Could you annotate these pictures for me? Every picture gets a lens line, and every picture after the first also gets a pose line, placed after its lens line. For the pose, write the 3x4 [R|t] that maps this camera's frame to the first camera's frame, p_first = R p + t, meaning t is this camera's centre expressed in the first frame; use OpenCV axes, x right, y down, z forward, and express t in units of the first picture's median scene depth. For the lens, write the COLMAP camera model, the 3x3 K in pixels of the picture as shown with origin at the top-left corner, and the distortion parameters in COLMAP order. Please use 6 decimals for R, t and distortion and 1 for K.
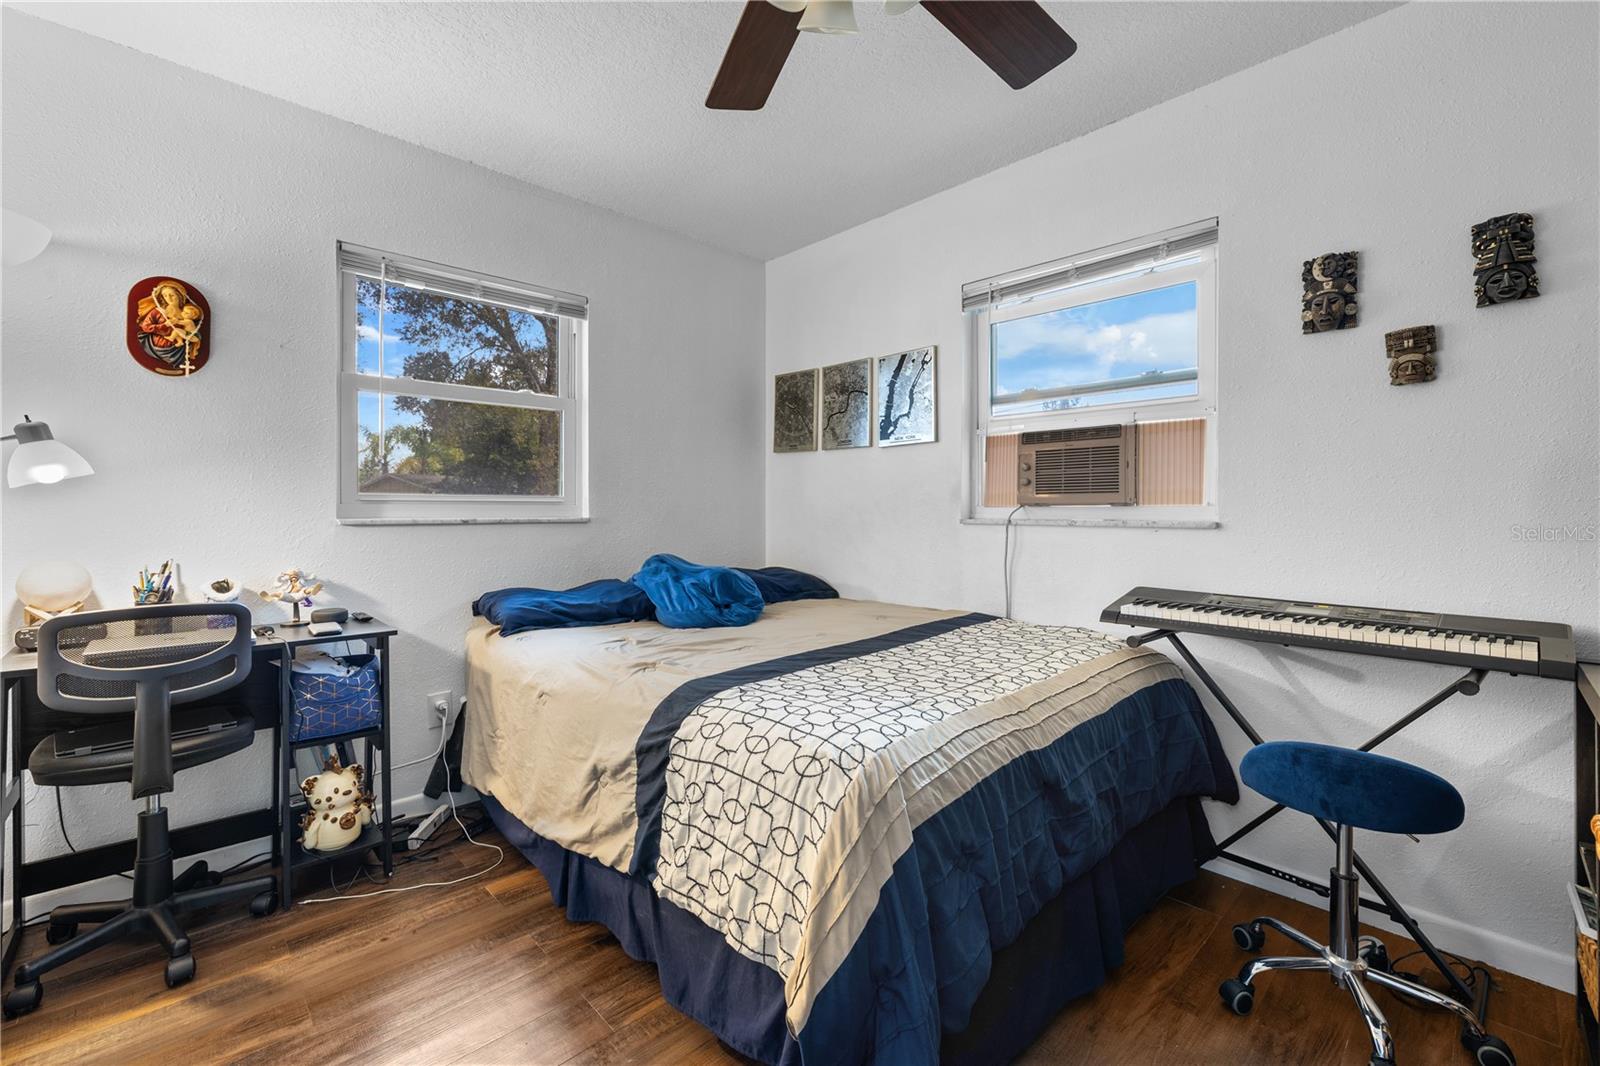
lens RADIAL K [[662.8, 0, 798.6], [0, 662.8, 517.8], [0, 0, 1]] dist [-0.001098, -0.000112]
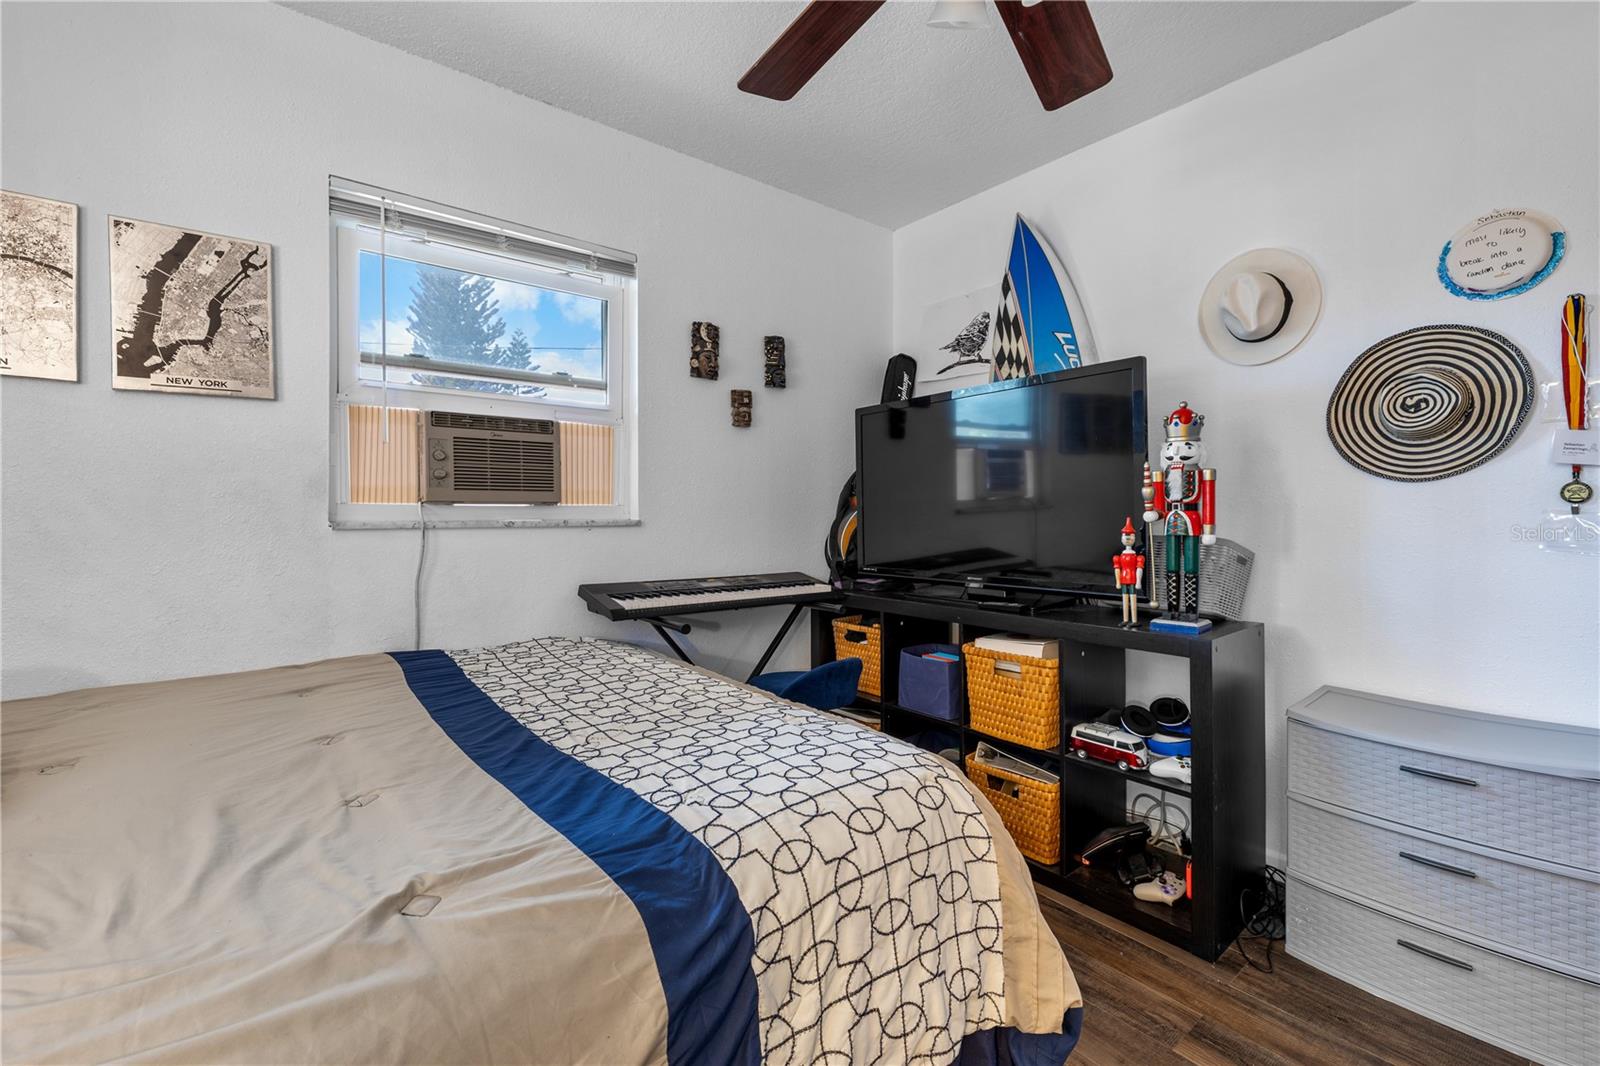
lens RADIAL K [[662.8, 0, 798.8], [0, 662.8, 519.6], [0, 0, 1]] dist [-0.001098, -0.000112]
pose [[0.105894, -0.013830, 0.994281, -0.440675], [0.013335, 0.999833, 0.012487, -0.004435], [-0.994288, 0.011936, 0.106060, 0.539445]]
